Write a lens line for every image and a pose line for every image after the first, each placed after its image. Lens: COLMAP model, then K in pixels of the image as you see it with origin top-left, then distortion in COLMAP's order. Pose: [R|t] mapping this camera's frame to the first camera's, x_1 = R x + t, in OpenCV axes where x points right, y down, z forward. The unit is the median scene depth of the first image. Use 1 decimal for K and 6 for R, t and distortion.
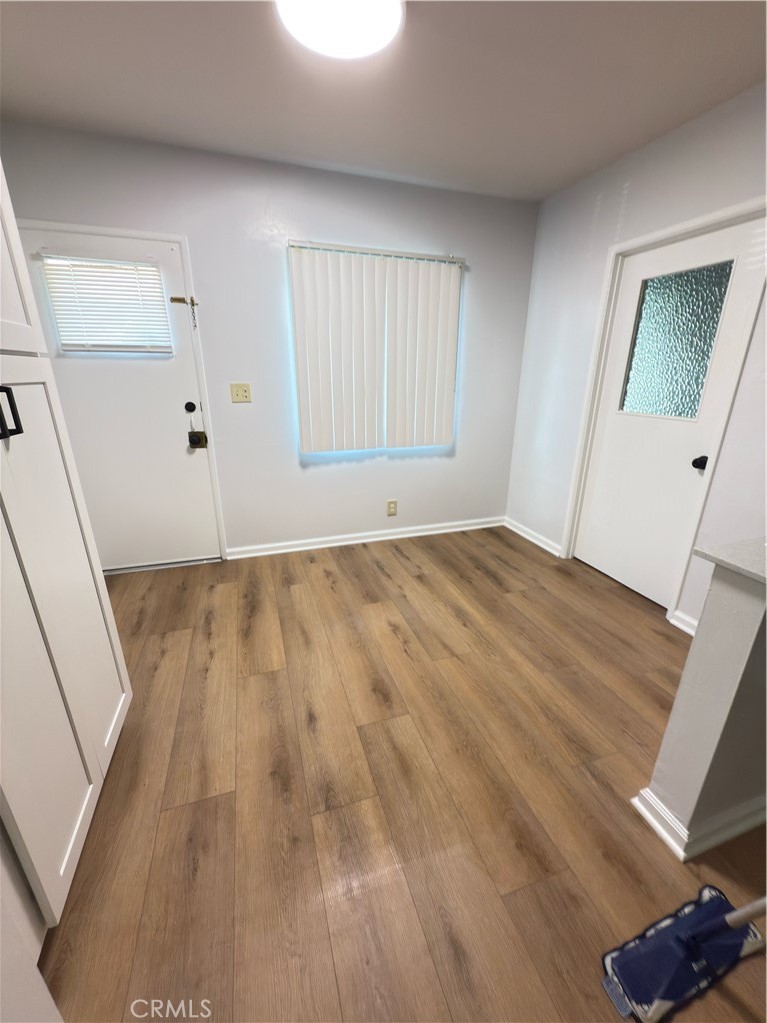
lens RADIAL K [[404.2, 0, 384.2], [0, 404.2, 511.2], [0, 0, 1]] dist [-0.002033, 0.000232]
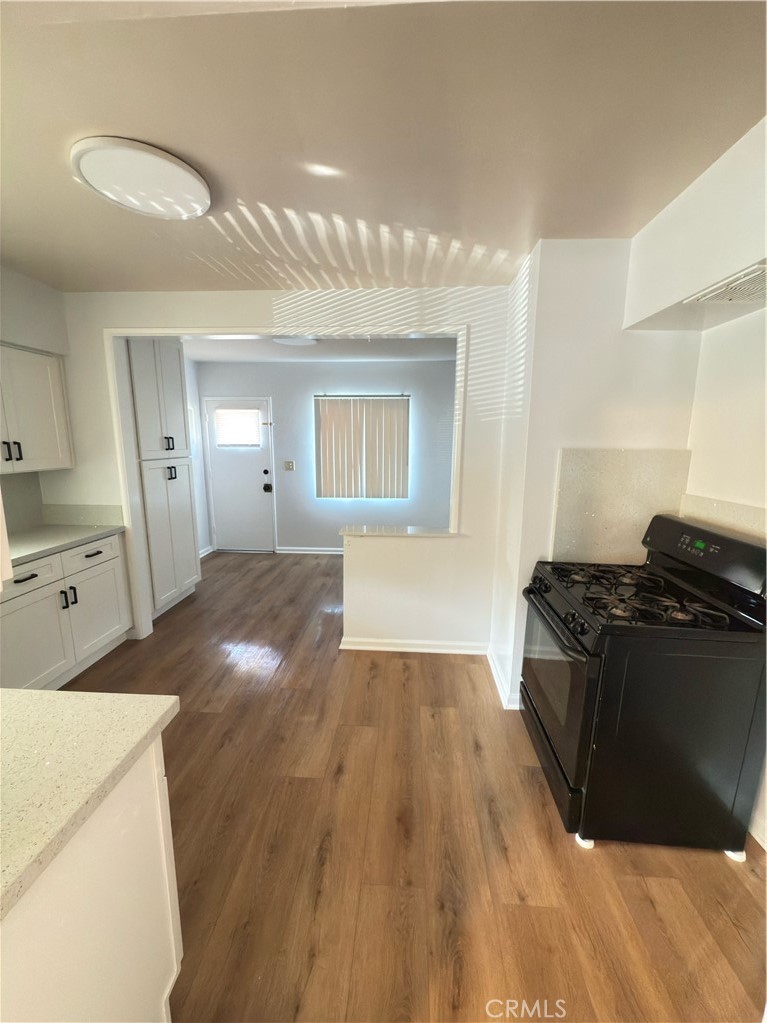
lens RADIAL K [[404.2, 0, 385.1], [0, 404.2, 511.3], [0, 0, 1]] dist [-0.002033, 0.000232]
pose [[0.927631, 0.061167, -0.368456, 0.823257], [-0.116081, 0.984859, -0.128753, 0.126877], [0.355002, 0.162206, 0.920686, -0.614804]]
